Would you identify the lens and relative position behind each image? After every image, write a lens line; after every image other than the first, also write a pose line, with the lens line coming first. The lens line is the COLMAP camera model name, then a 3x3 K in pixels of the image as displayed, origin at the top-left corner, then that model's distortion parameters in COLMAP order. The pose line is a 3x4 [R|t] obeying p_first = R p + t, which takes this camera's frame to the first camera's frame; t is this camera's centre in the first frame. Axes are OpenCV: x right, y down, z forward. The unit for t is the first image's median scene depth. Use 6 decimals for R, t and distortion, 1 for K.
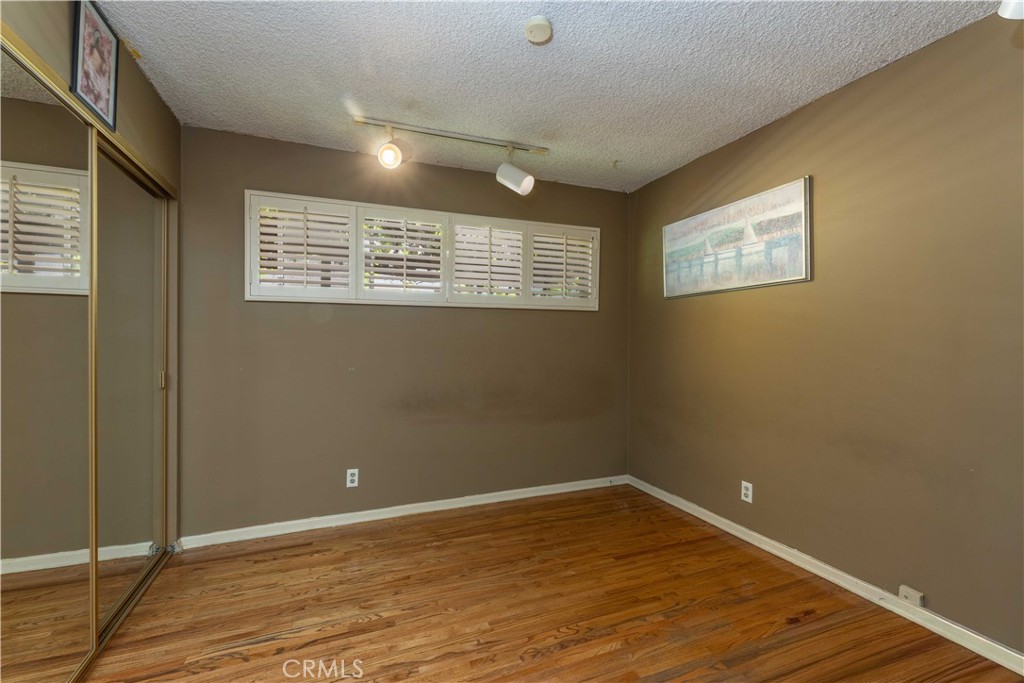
lens RADIAL K [[446.8, 0, 507.2], [0, 446.8, 340.4], [0, 0, 1]] dist [-0.000801, -0.000318]
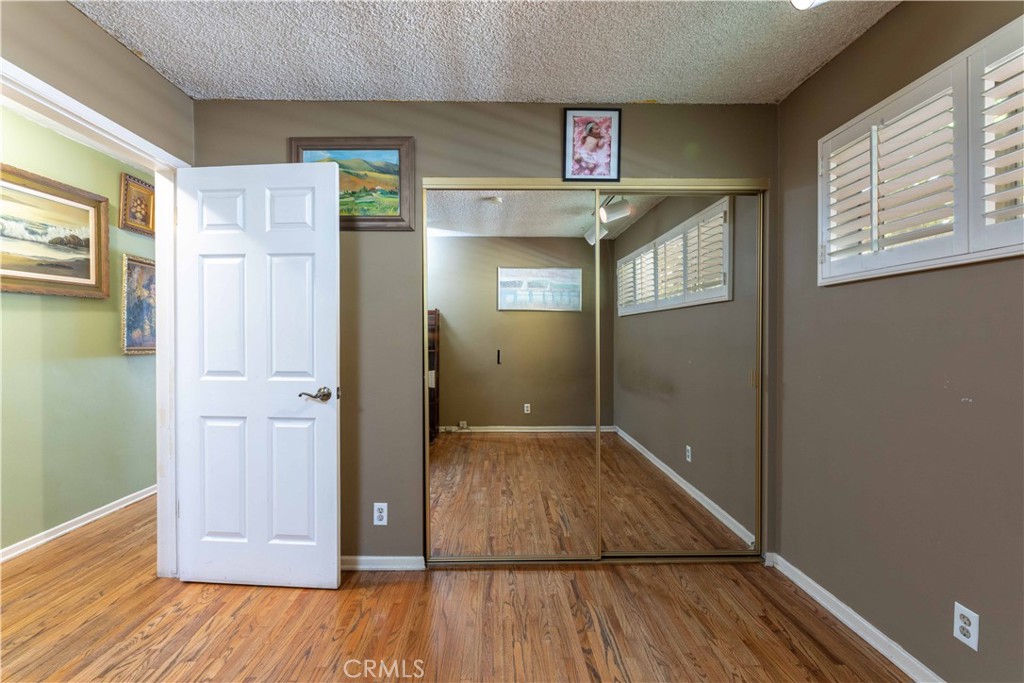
lens RADIAL K [[446.8, 0, 505.9], [0, 446.8, 336.0], [0, 0, 1]] dist [-0.000801, -0.000318]
pose [[-0.380855, 0.005013, -0.924621, 0.347346], [0.001974, 0.999987, 0.004609, -0.011186], [0.924633, -0.000070, -0.380860, 0.874841]]
